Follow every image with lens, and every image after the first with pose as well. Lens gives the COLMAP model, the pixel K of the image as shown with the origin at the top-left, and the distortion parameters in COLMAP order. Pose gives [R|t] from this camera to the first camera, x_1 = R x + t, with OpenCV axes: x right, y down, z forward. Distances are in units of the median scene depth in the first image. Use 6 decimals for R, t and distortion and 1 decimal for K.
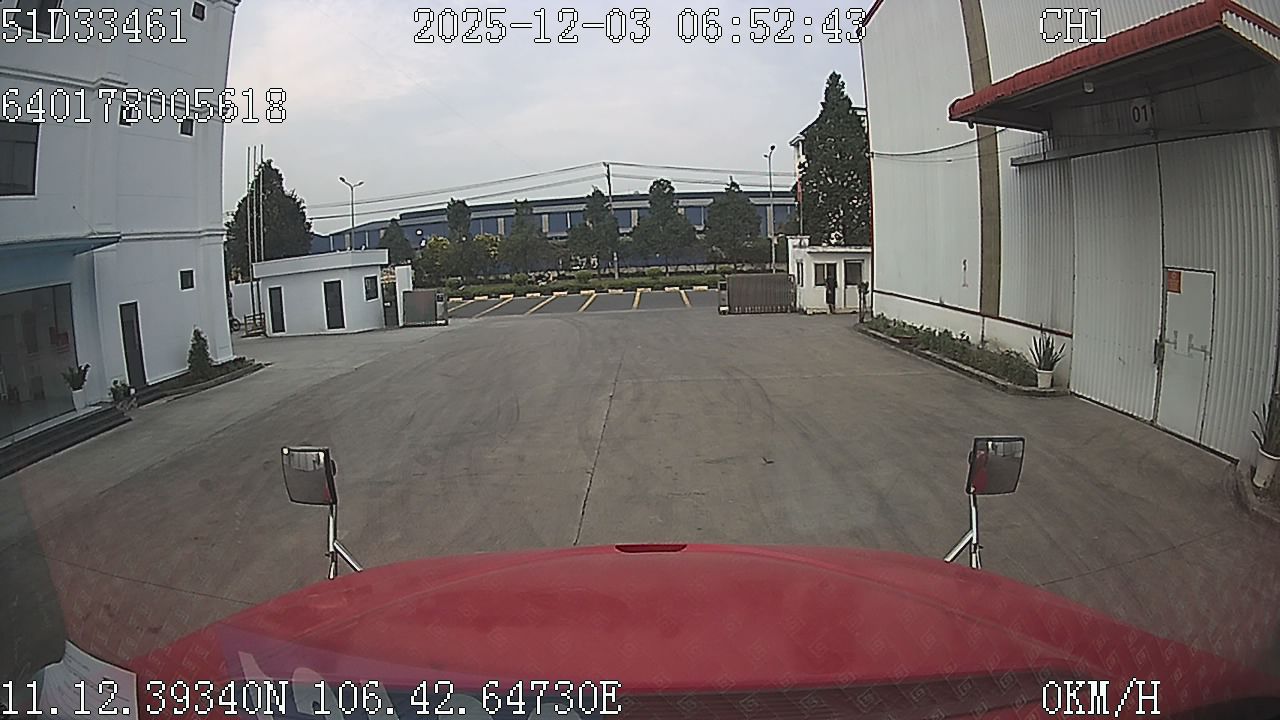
lens RADIAL K [[885.8, 0, 643.7], [0, 885.8, 443.5], [0, 0, 1]] dist [-0.326964, 0.098116]
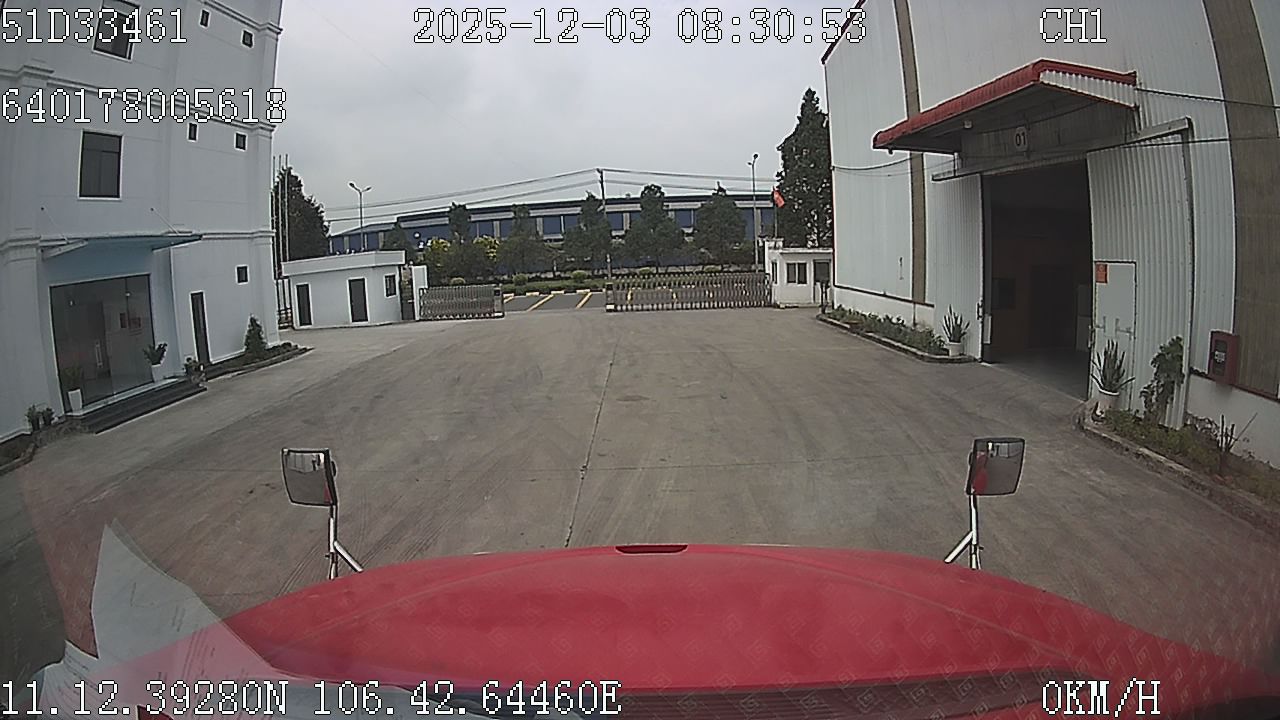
lens RADIAL K [[885.8, 0, 643.7], [0, 885.8, 443.5], [0, 0, 1]] dist [-0.326964, 0.098116]
pose [[0.999954, -0.001671, 0.009459, -0.000599], [0.001696, 0.999995, -0.002619, 0.023949], [-0.009455, 0.002635, 0.999952, -0.104042]]
